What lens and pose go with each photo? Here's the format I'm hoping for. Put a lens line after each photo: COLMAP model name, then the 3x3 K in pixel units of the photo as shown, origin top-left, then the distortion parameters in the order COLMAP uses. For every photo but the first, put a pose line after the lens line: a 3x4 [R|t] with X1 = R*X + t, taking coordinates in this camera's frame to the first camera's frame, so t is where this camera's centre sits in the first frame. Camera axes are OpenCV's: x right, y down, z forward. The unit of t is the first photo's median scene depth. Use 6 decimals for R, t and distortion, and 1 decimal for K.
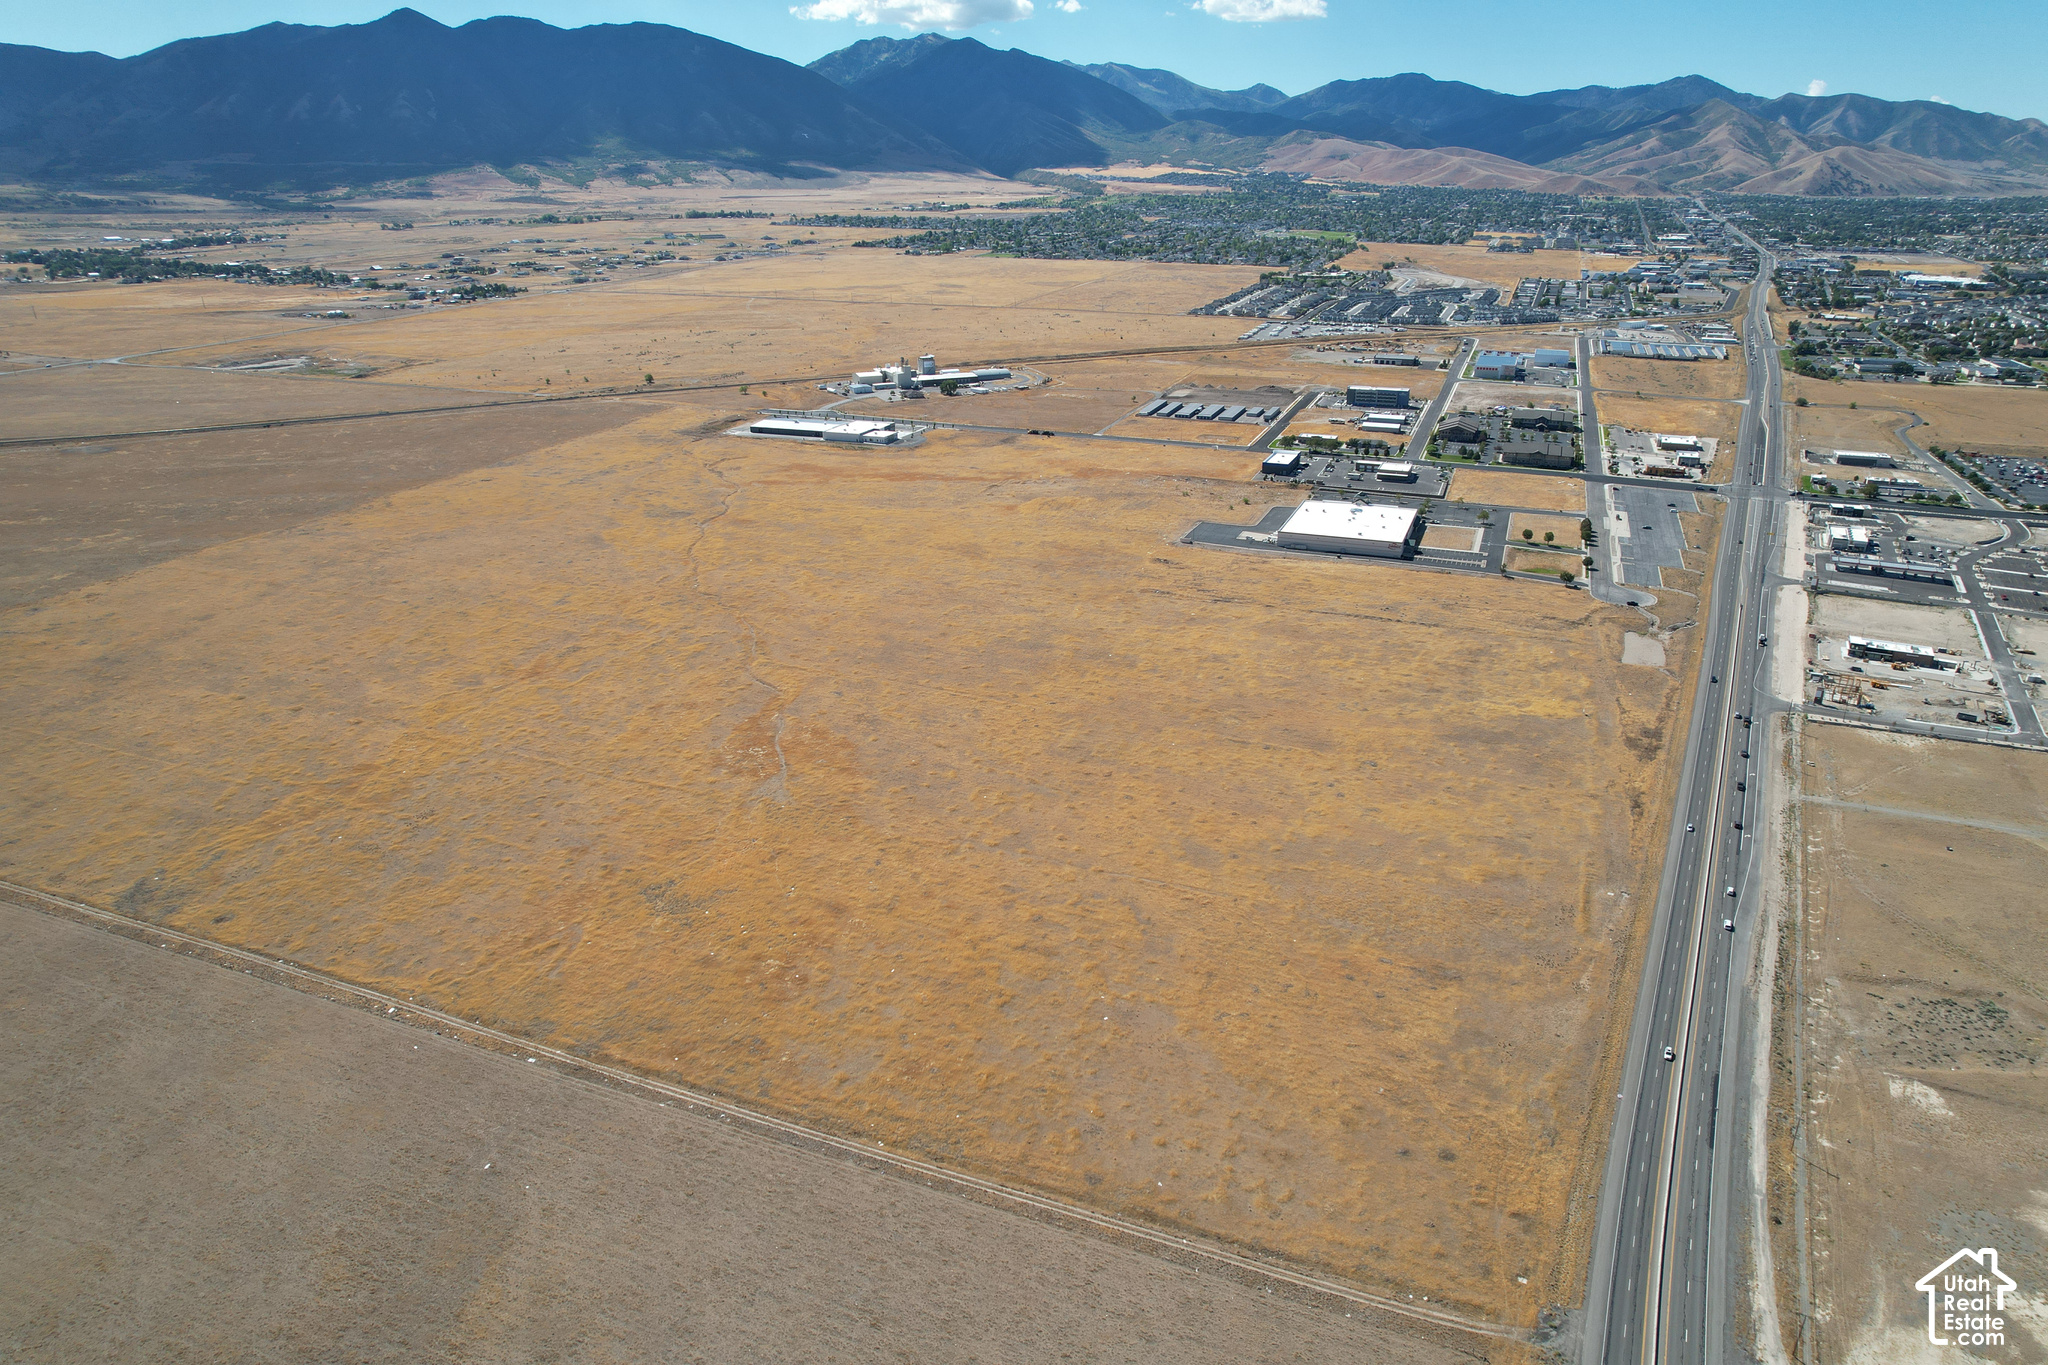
lens RADIAL K [[1317.1, 0, 1028.1], [0, 1317.1, 676.9], [0, 0, 1]] dist [-0.088222, 0.083620]
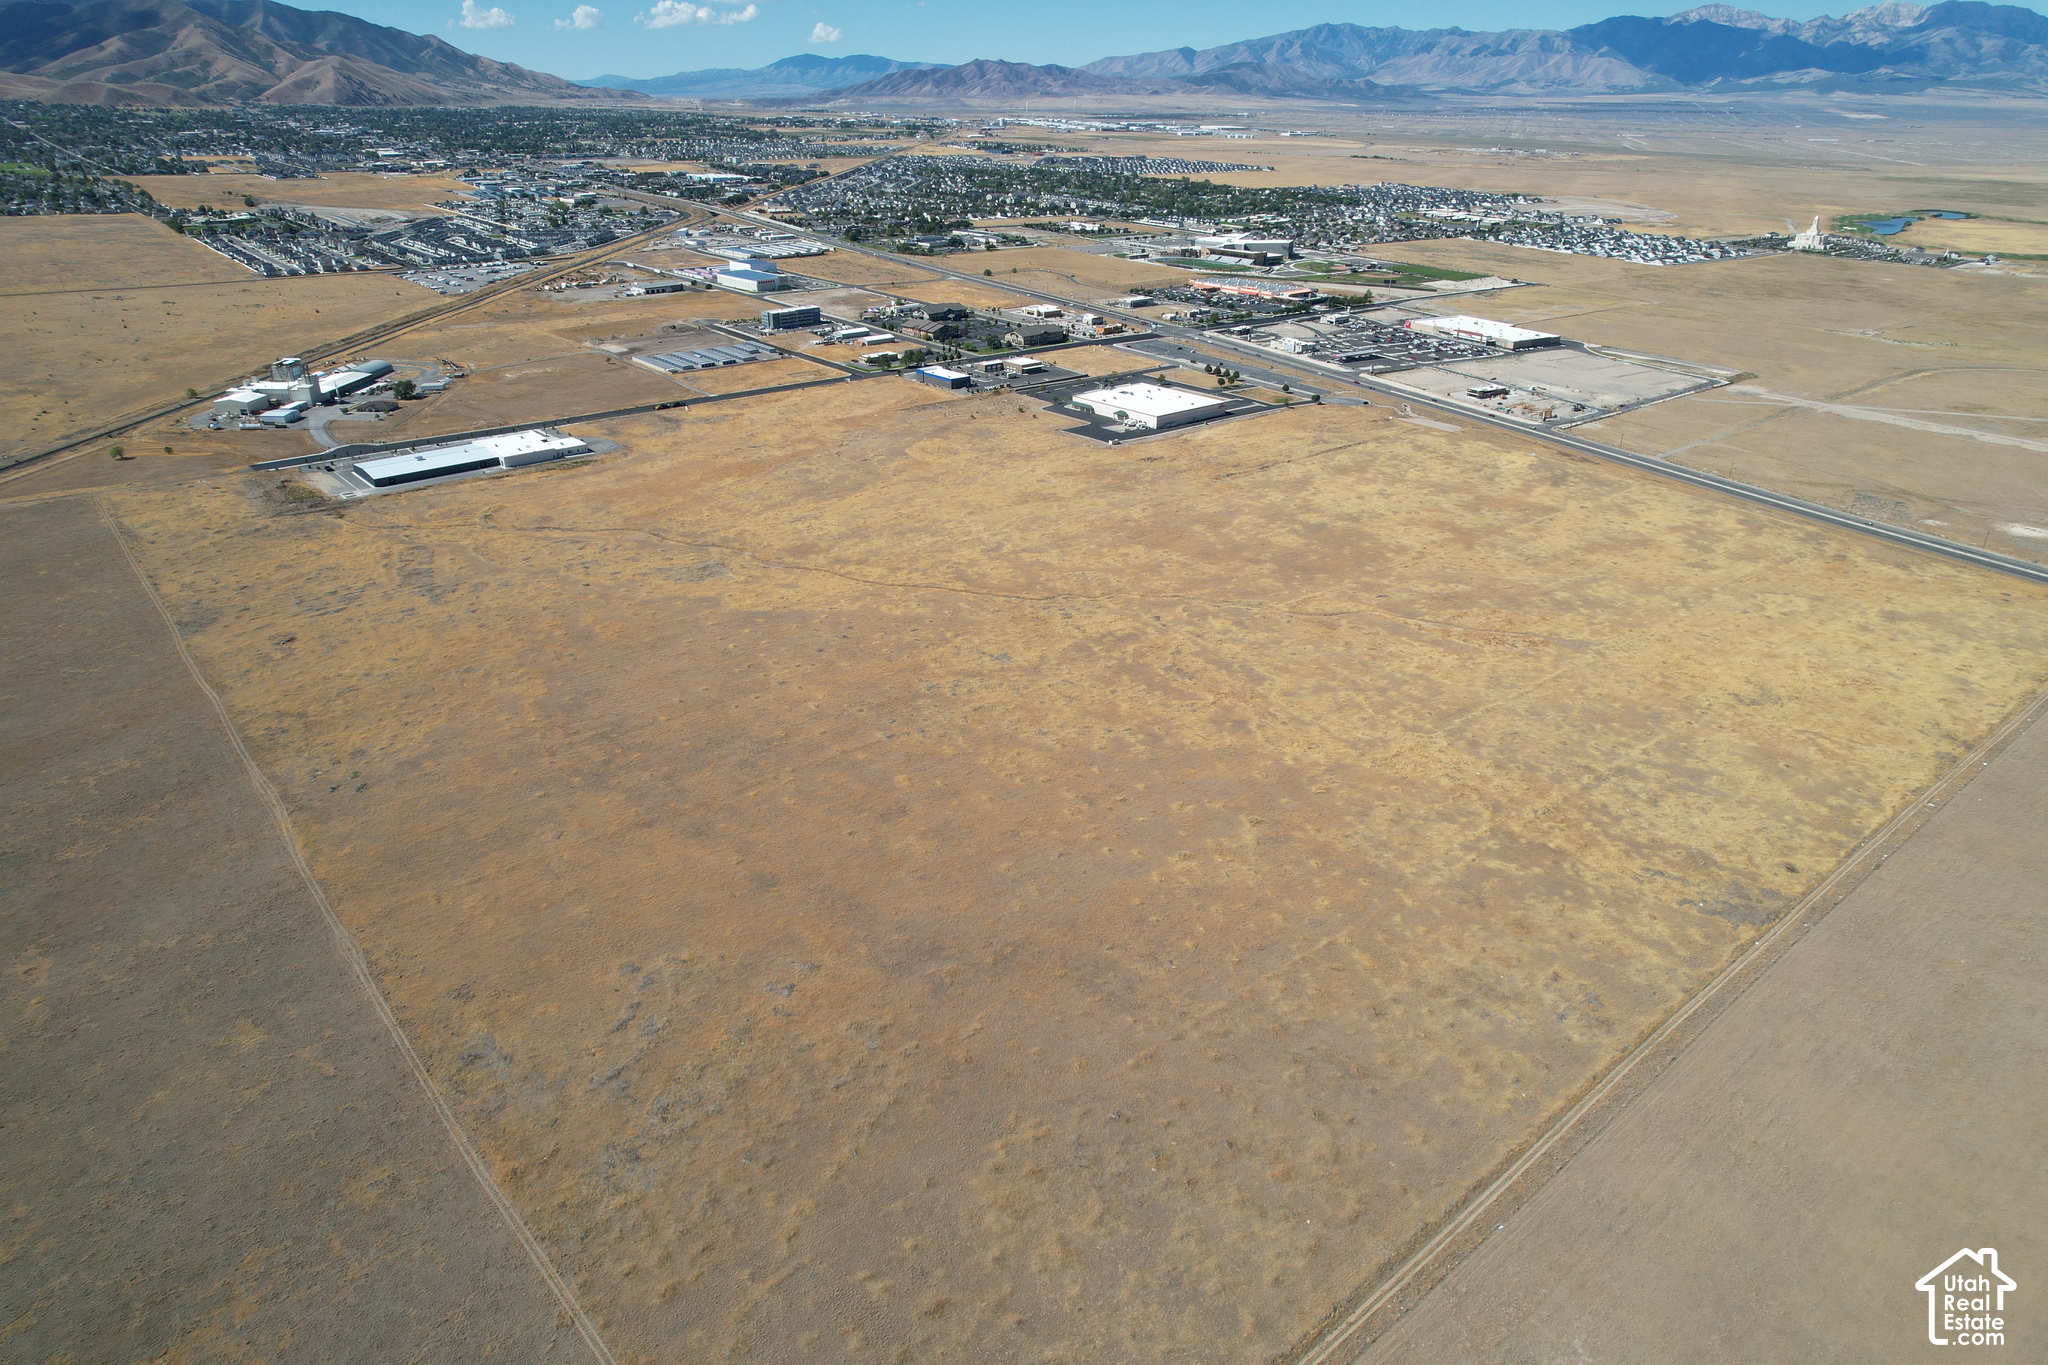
lens RADIAL K [[1315.9, 0, 1028.3], [0, 1315.9, 675.9], [0, 0, 1]] dist [-0.087592, 0.083415]
pose [[0.472166, -0.359925, 0.804682, -0.168503], [0.309604, 0.922402, 0.230913, -0.038310], [-0.825351, 0.140104, 0.546961, 0.091183]]
